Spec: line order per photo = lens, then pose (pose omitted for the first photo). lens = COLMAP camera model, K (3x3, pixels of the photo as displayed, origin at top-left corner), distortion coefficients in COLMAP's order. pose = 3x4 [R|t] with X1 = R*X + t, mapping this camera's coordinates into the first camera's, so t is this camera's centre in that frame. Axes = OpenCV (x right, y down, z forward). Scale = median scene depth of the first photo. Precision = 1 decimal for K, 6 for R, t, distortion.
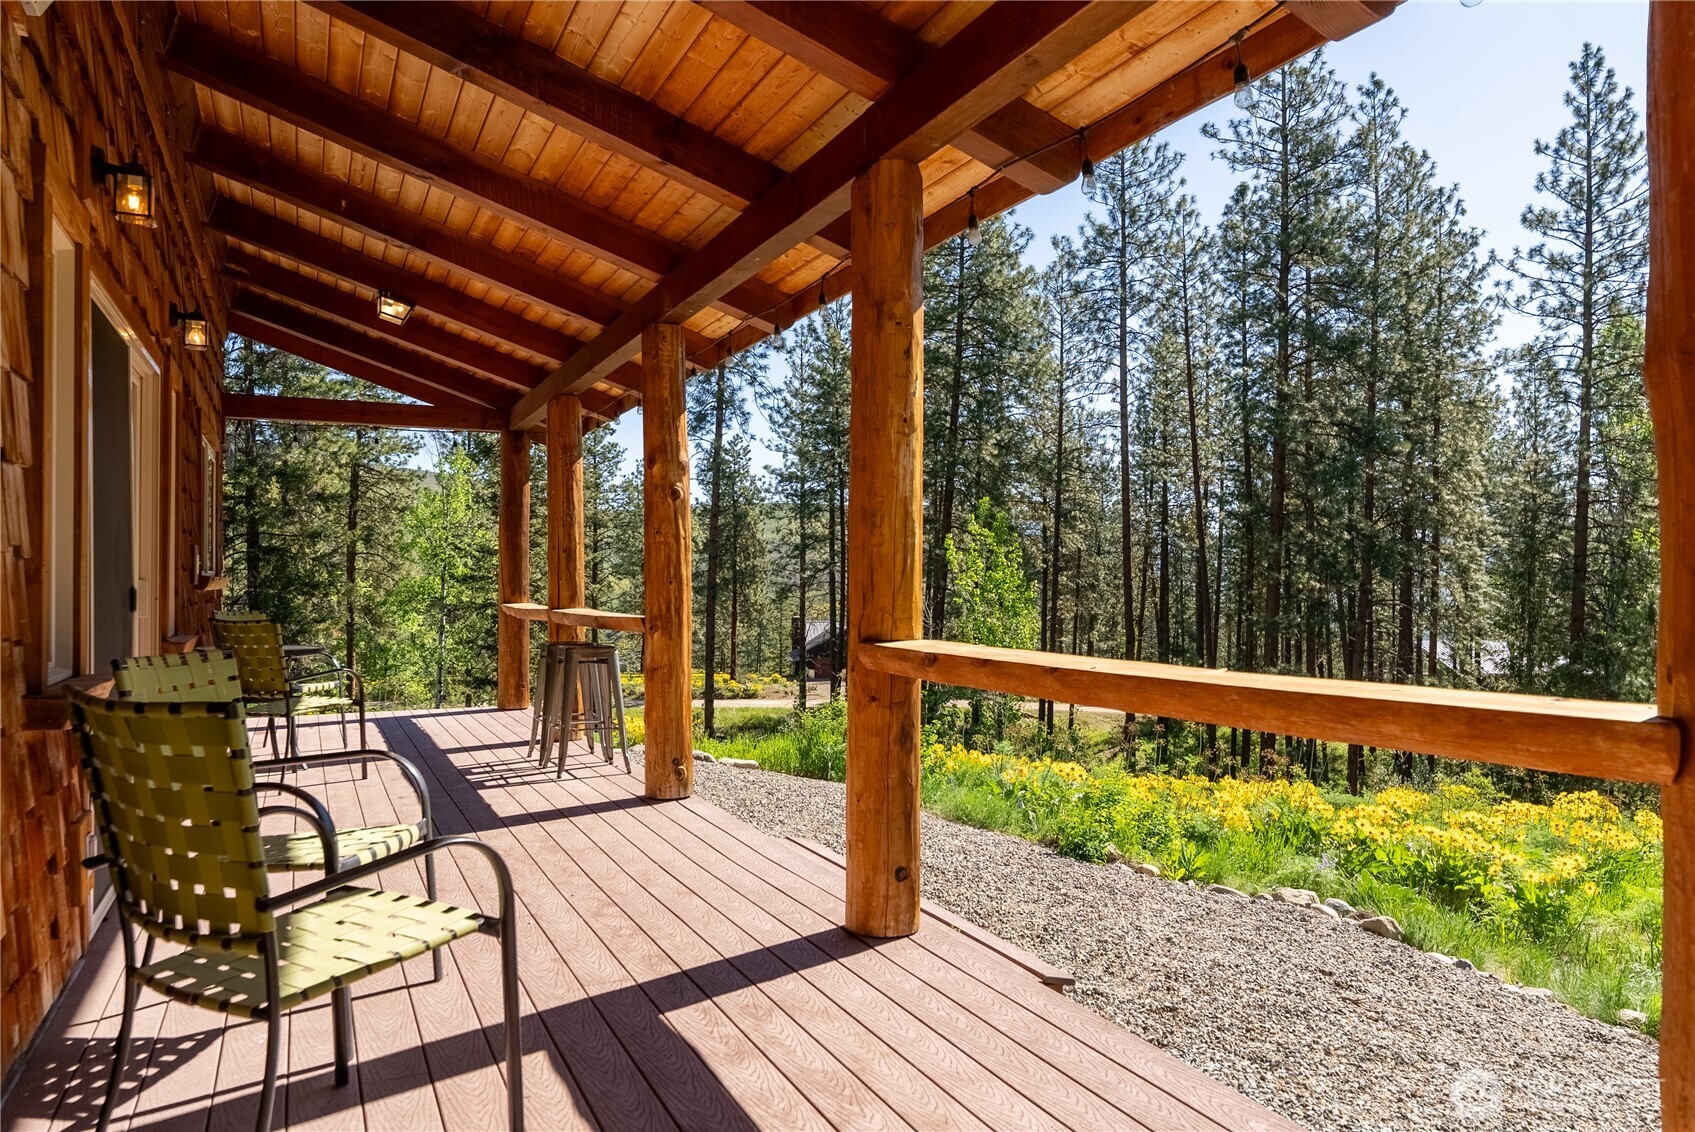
lens RADIAL K [[1170.7, 0, 846.0], [0, 1170.7, 568.8], [0, 0, 1]] dist [0.000007, 0.000060]
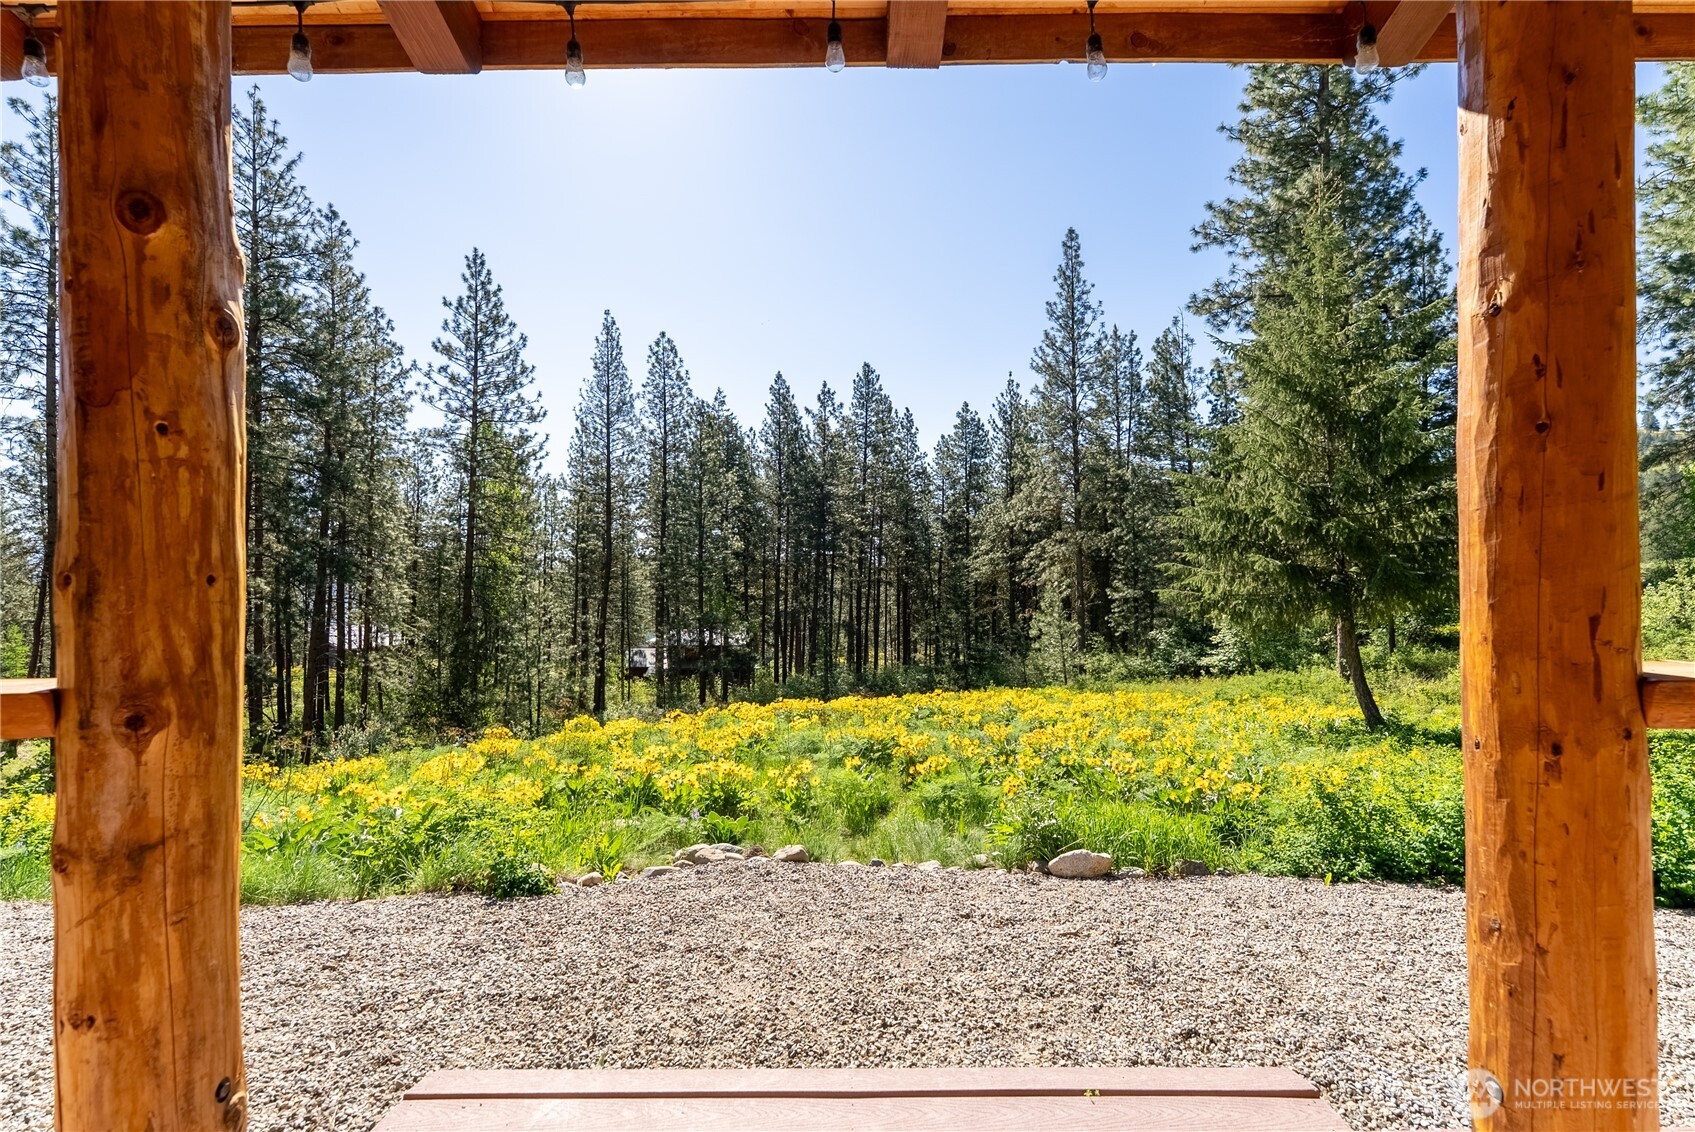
lens RADIAL K [[725.9, 0, 844.4], [0, 725.9, 564.2], [0, 0, 1]] dist [0.004836, 0.000396]
pose [[0.426504, 0.017246, 0.904321, -0.044443], [-0.001092, 0.999827, -0.018552, 0.001777], [-0.904485, 0.006925, 0.426449, 0.121493]]
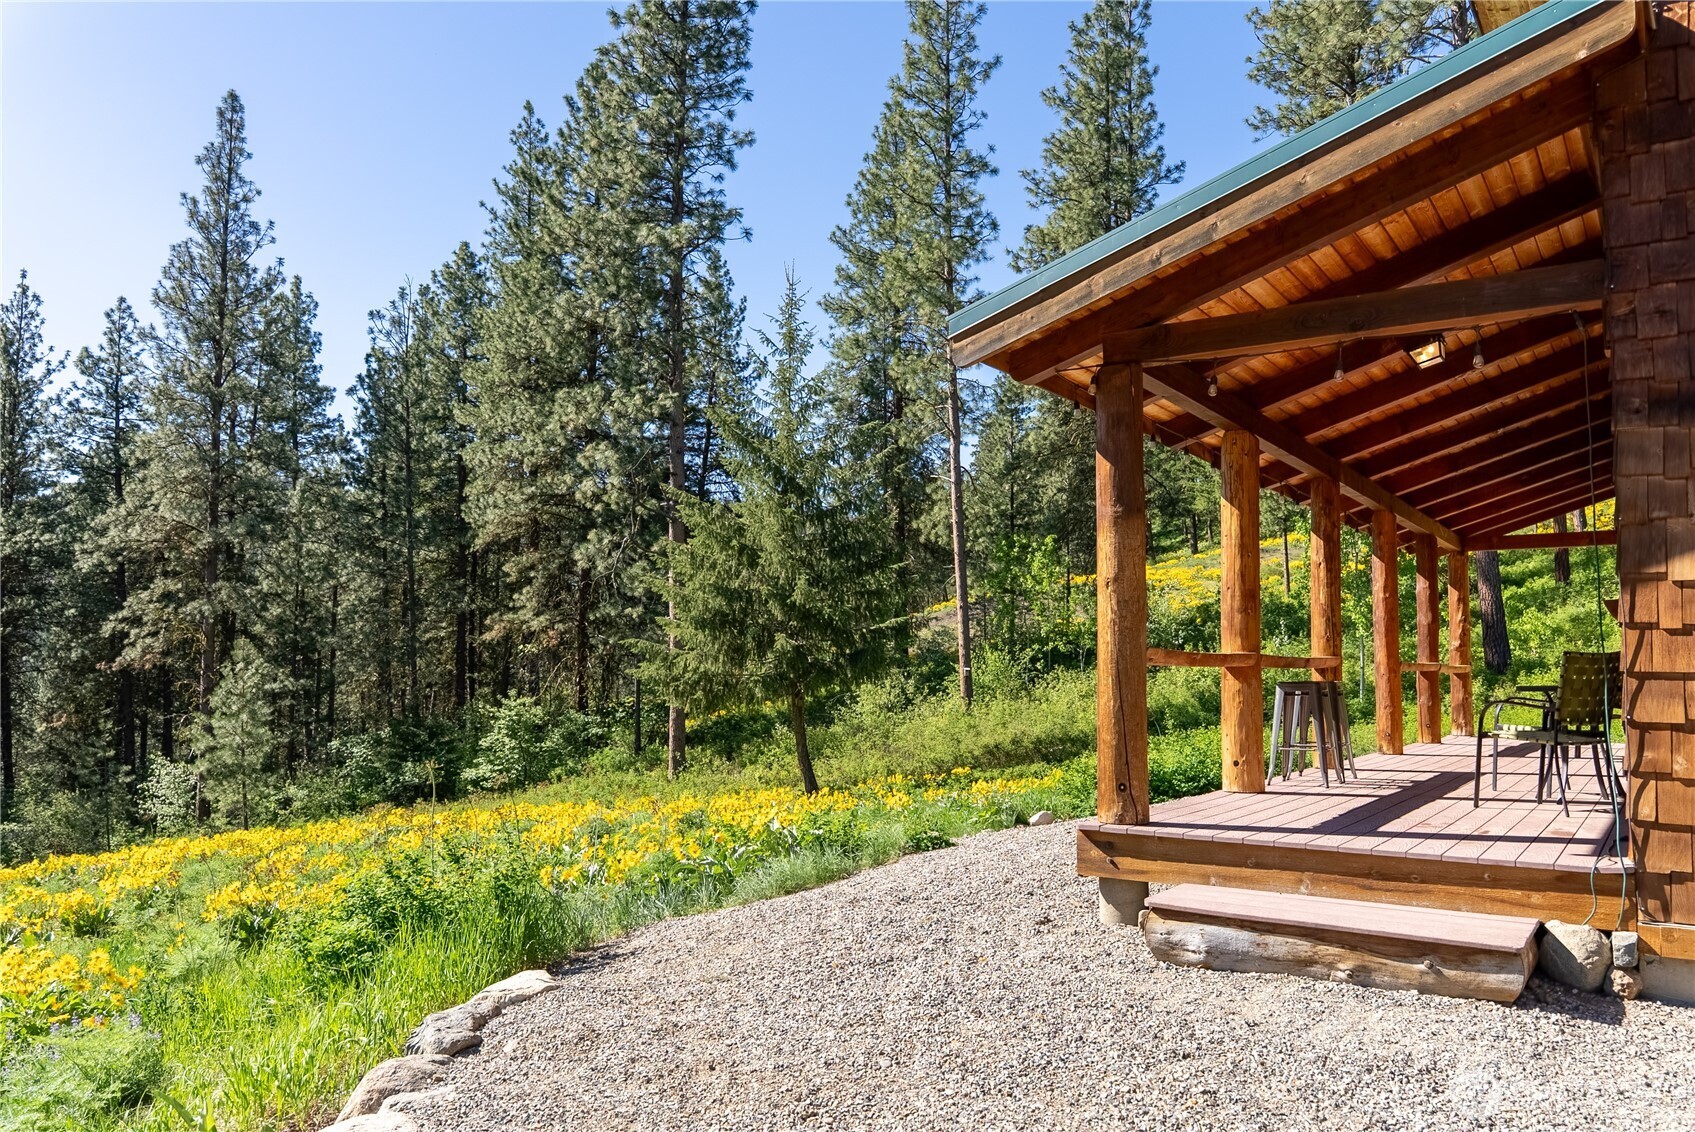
lens RADIAL K [[1242.0, 0, 852.8], [0, 1242.0, 569.2], [0, 0, 1]] dist [0.001712, -0.020129]
pose [[-0.520602, 0.068135, 0.851077, -0.133989], [-0.017078, 0.995780, -0.090166, 0.009589], [-0.853629, -0.061476, -0.517241, 0.284804]]
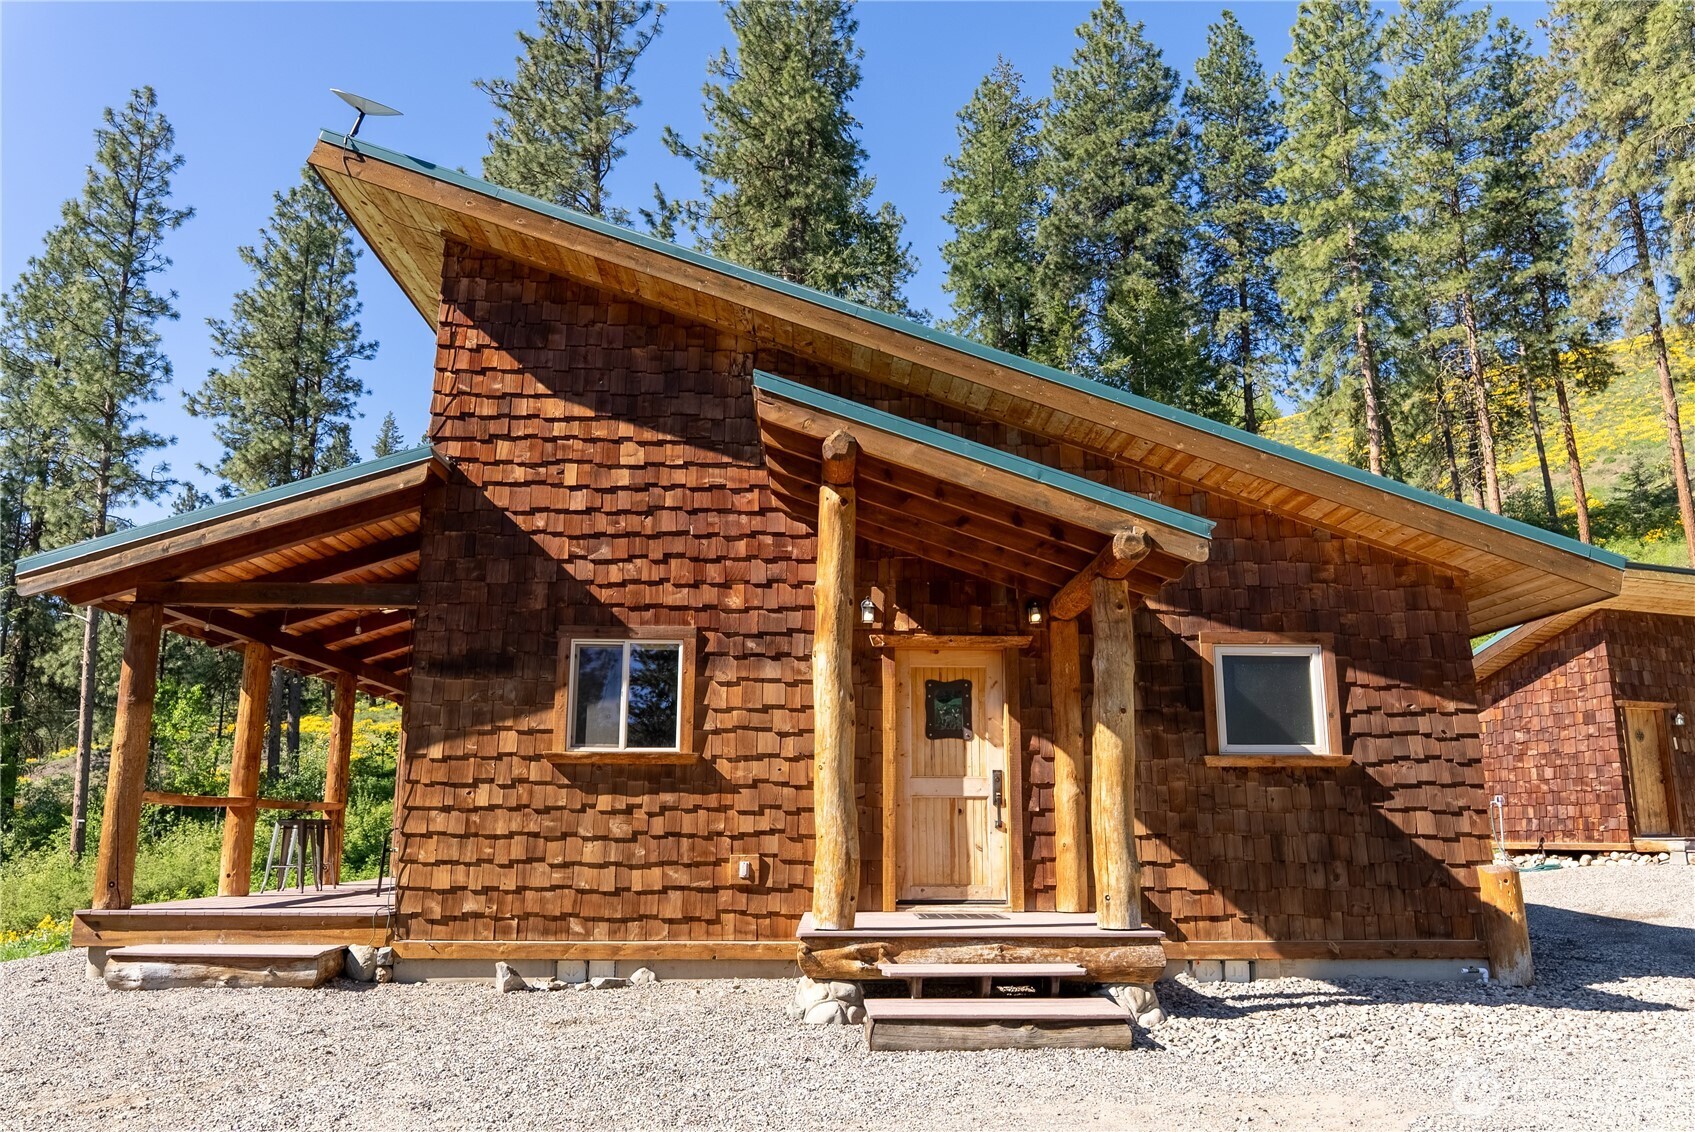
lens RADIAL K [[1242.0, 0, 842.9], [0, 1242.0, 573.8], [0, 0, 1]] dist [0.001712, -0.020129]
pose [[-0.919549, 0.080873, 0.384563, -0.199716], [-0.003909, 0.976664, -0.214736, 0.012673], [-0.392955, -0.198964, -0.897775, 0.320139]]
